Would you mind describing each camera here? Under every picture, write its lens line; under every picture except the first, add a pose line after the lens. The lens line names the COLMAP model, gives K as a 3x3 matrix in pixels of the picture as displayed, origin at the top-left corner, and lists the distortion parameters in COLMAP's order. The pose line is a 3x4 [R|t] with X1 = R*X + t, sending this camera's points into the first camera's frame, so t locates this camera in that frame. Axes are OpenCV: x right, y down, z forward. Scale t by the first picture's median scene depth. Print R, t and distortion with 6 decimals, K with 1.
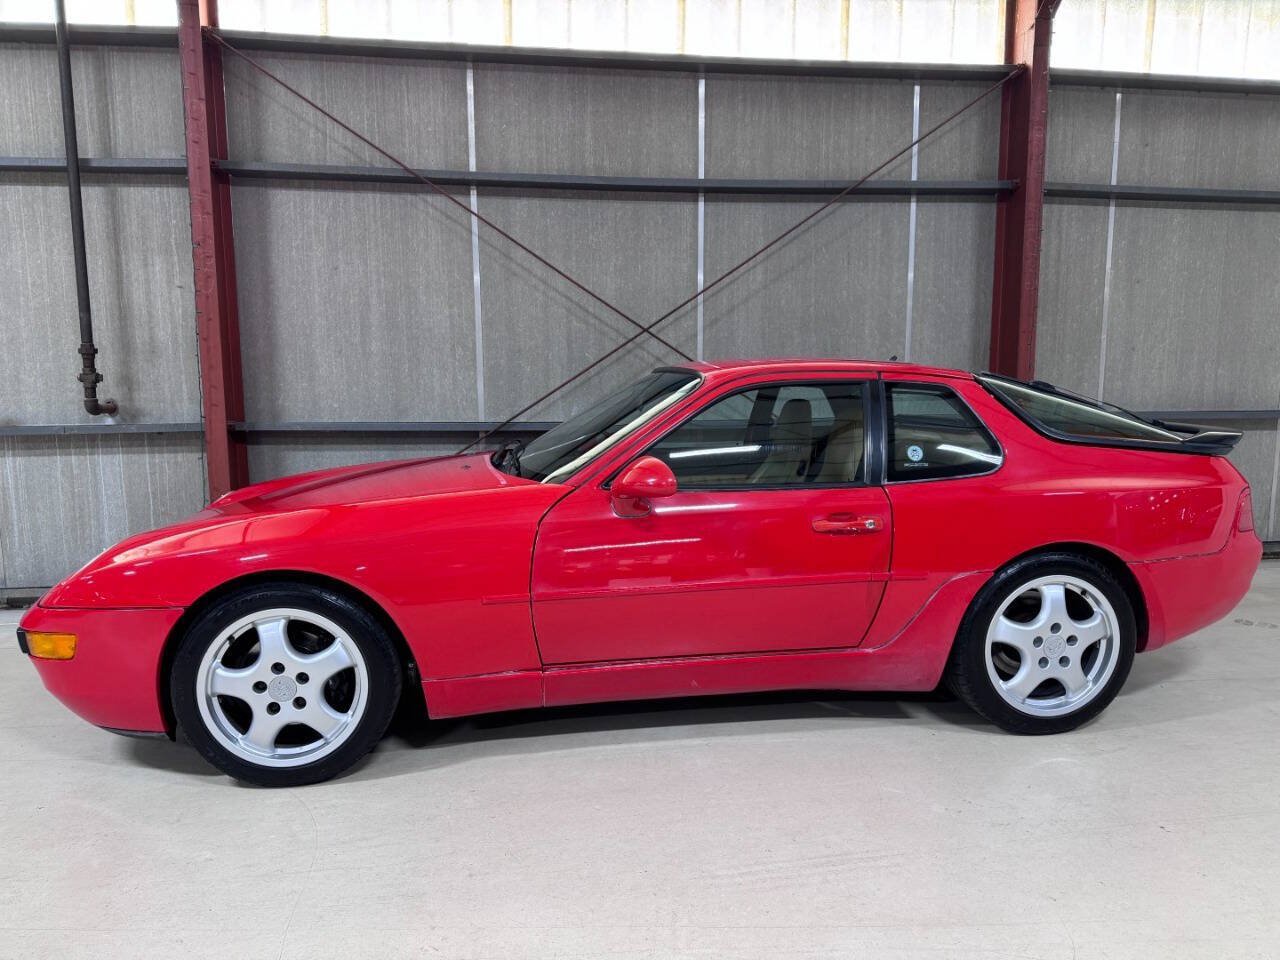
lens RADIAL K [[915.5, 0, 645.8], [0, 915.5, 502.0], [0, 0, 1]] dist [0.037655, -0.061721]
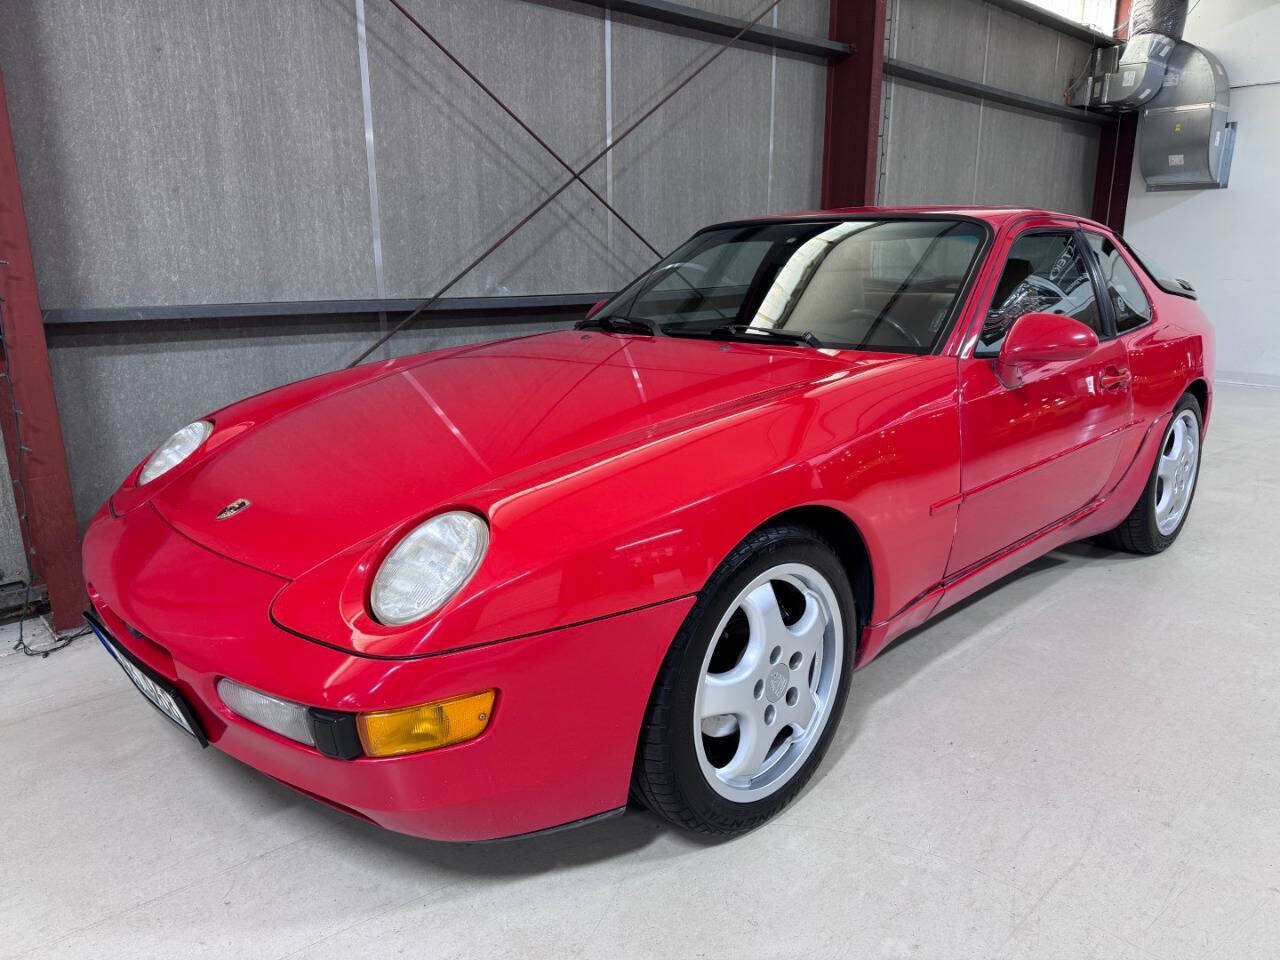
lens RADIAL K [[915.5, 0, 656.5], [0, 915.5, 498.6], [0, 0, 1]] dist [0.037655, -0.061721]
pose [[0.803459, -0.152065, 0.575613, -0.455292], [0.084743, 0.986197, 0.142246, -0.017507], [-0.589299, -0.065509, 0.805255, 0.286624]]
